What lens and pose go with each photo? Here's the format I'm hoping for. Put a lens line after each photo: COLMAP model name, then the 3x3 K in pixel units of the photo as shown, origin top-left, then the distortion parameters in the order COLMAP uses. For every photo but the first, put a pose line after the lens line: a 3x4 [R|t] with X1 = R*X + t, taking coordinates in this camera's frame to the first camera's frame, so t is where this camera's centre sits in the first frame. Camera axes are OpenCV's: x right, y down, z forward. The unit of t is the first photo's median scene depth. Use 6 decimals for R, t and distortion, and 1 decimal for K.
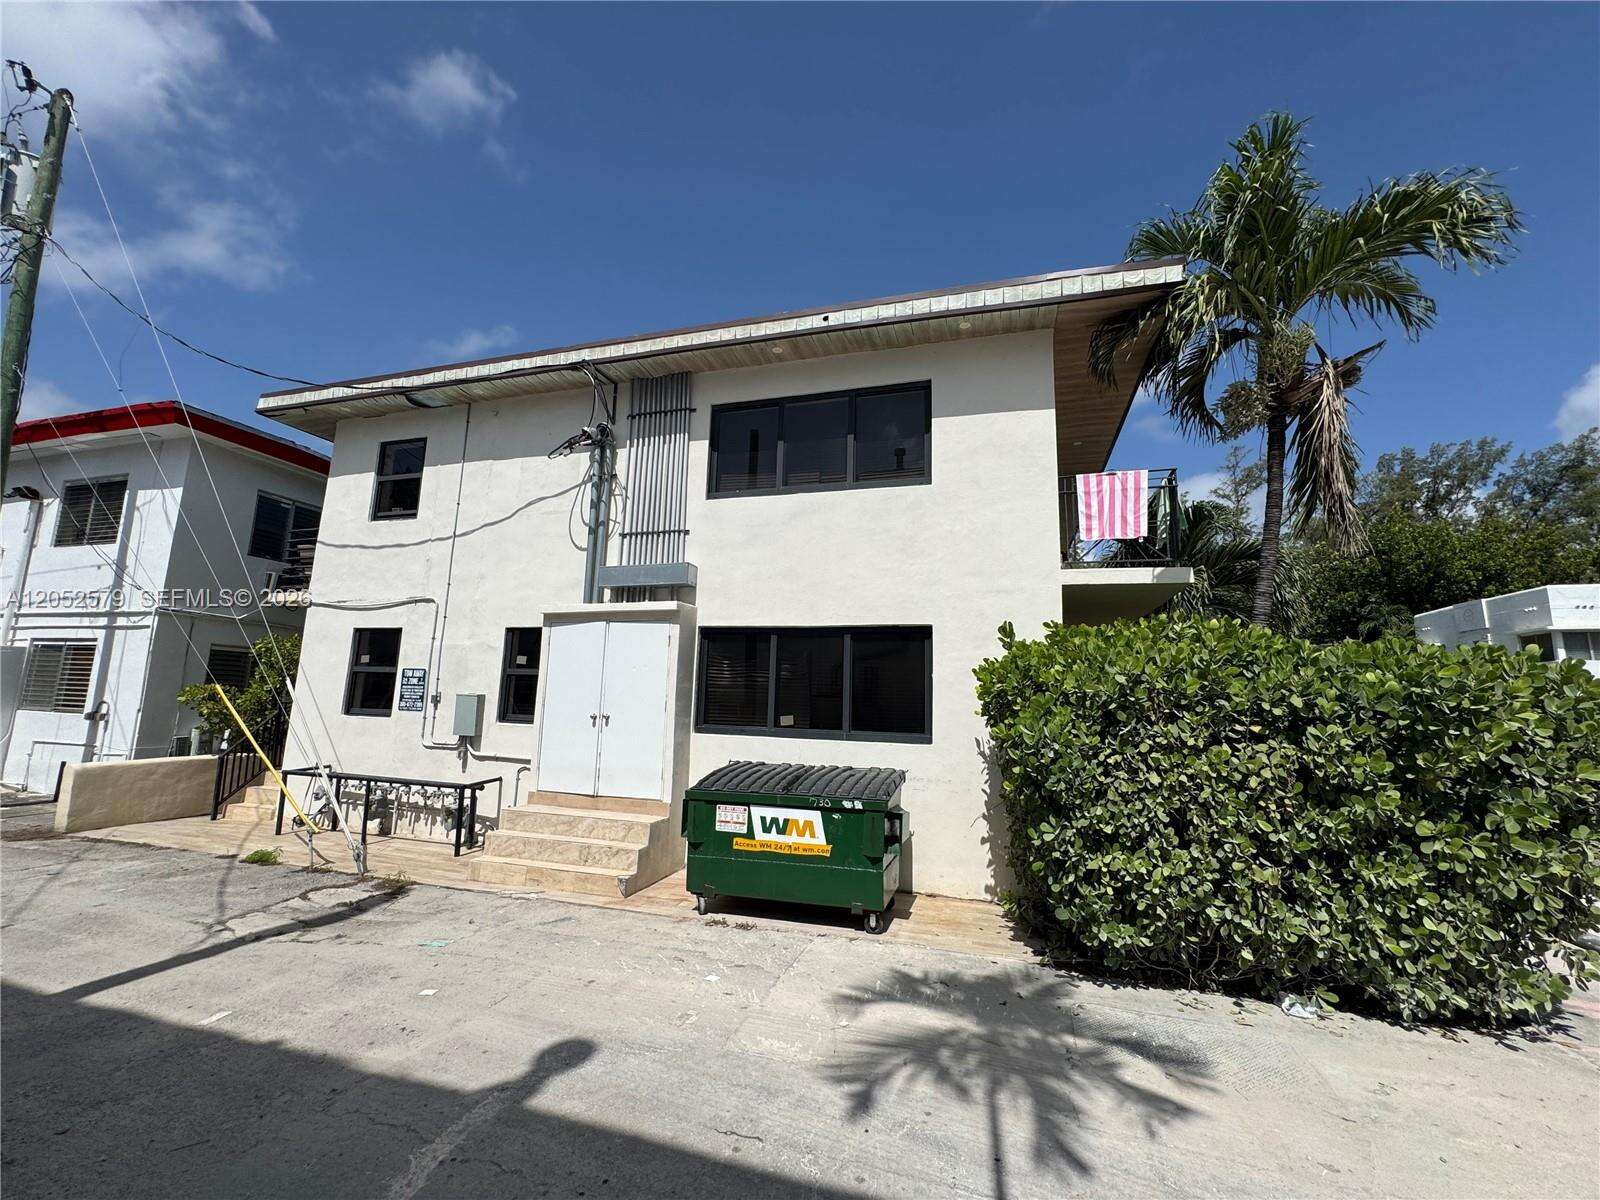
lens RADIAL K [[642.0, 0, 794.8], [0, 642.0, 600.7], [0, 0, 1]] dist [-0.007629, 0.001712]
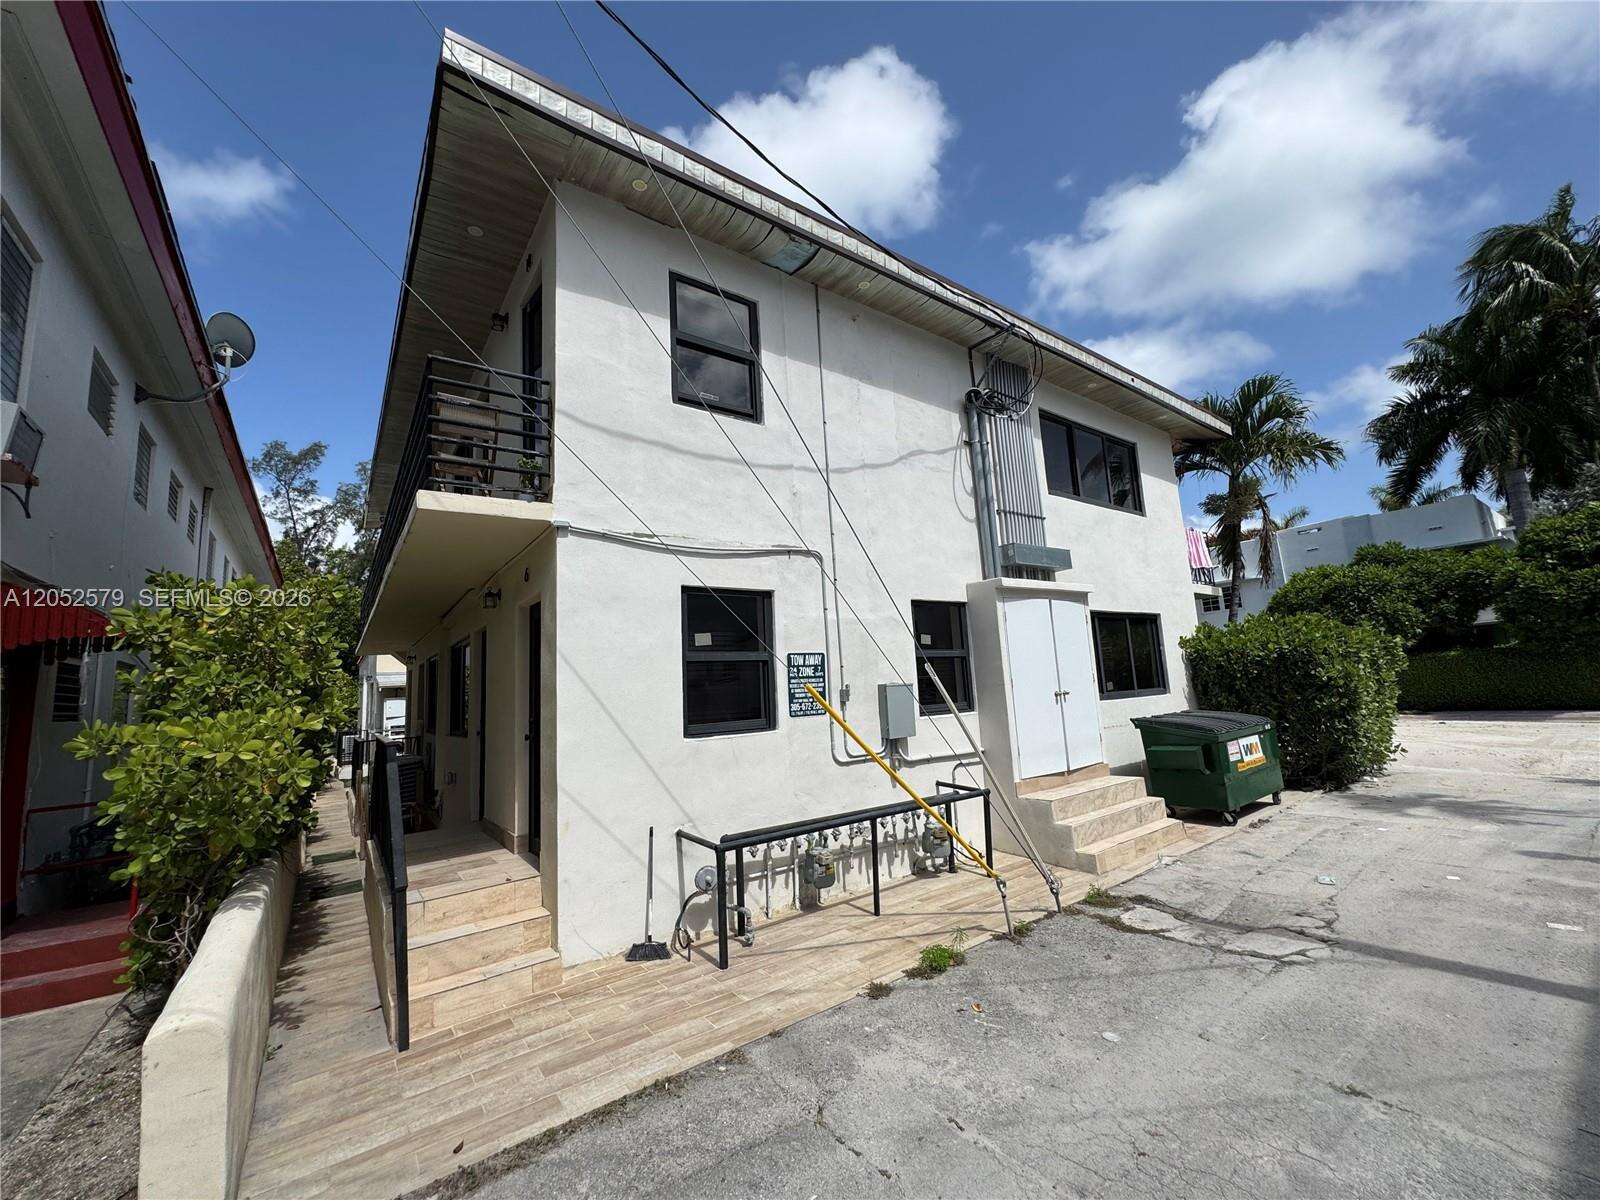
lens RADIAL K [[642.0, 0, 802.5], [0, 642.0, 601.8], [0, 0, 1]] dist [-0.007629, 0.001712]
pose [[0.600169, 0.050570, 0.798273, -1.187401], [-0.052064, 0.998353, -0.024101, 0.071932], [-0.798177, -0.027097, 0.601813, 0.627446]]
